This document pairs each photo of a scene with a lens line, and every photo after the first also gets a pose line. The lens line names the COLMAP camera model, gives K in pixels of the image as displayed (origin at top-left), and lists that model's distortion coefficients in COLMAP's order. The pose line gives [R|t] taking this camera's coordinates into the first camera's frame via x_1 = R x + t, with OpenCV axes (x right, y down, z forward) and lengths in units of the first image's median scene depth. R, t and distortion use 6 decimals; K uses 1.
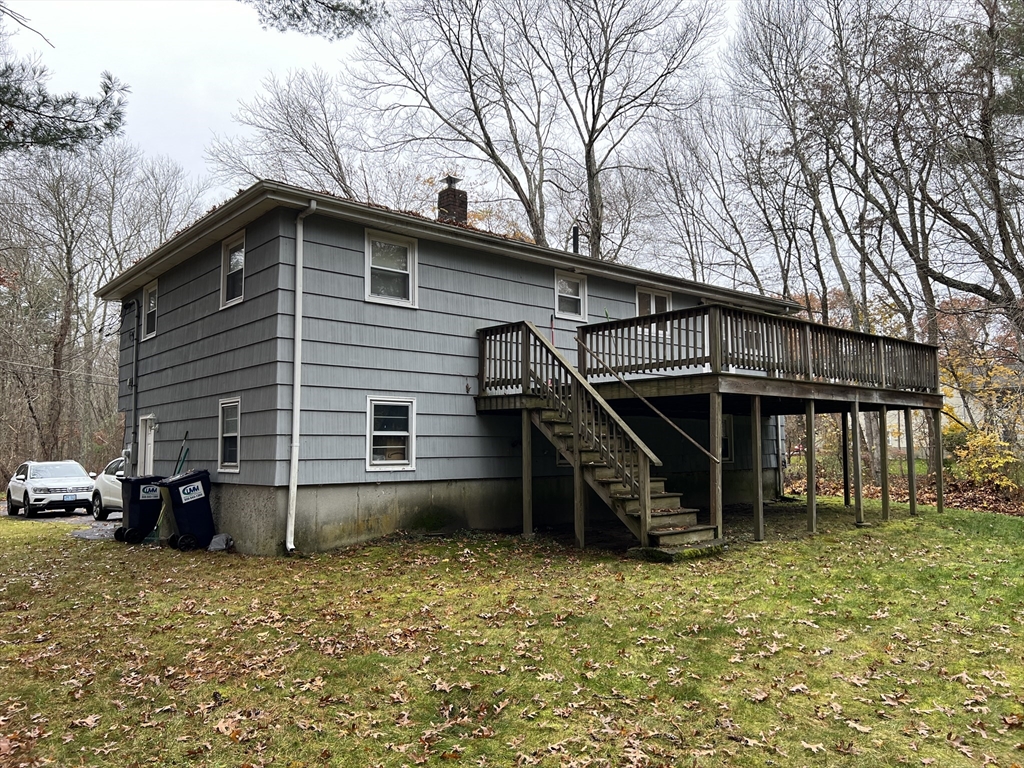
lens RADIAL K [[773.3, 0, 512.3], [0, 773.3, 385.2], [0, 0, 1]] dist [0.028990, -0.010916]
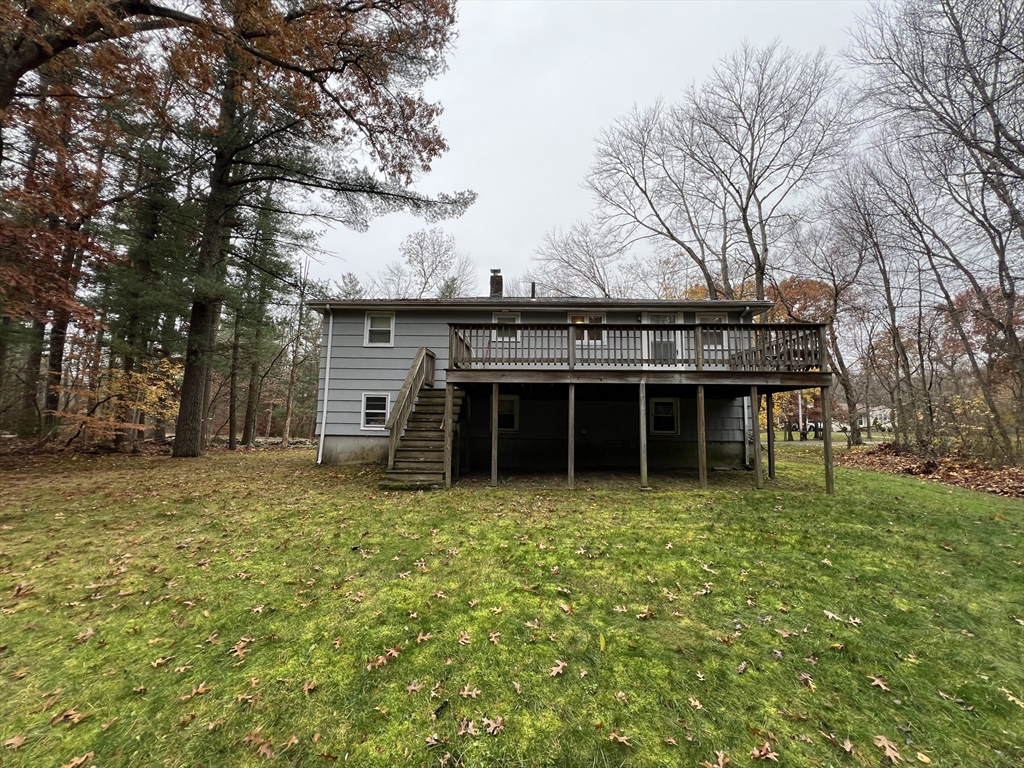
lens RADIAL K [[412.4, 0, 512.3], [0, 412.4, 384.2], [0, 0, 1]] dist [-0.003236, -0.000178]
pose [[0.732905, -0.047552, -0.678667, 0.827698], [0.036771, 0.998865, -0.030277, 0.037813], [0.679337, -0.002765, 0.733821, 0.462431]]
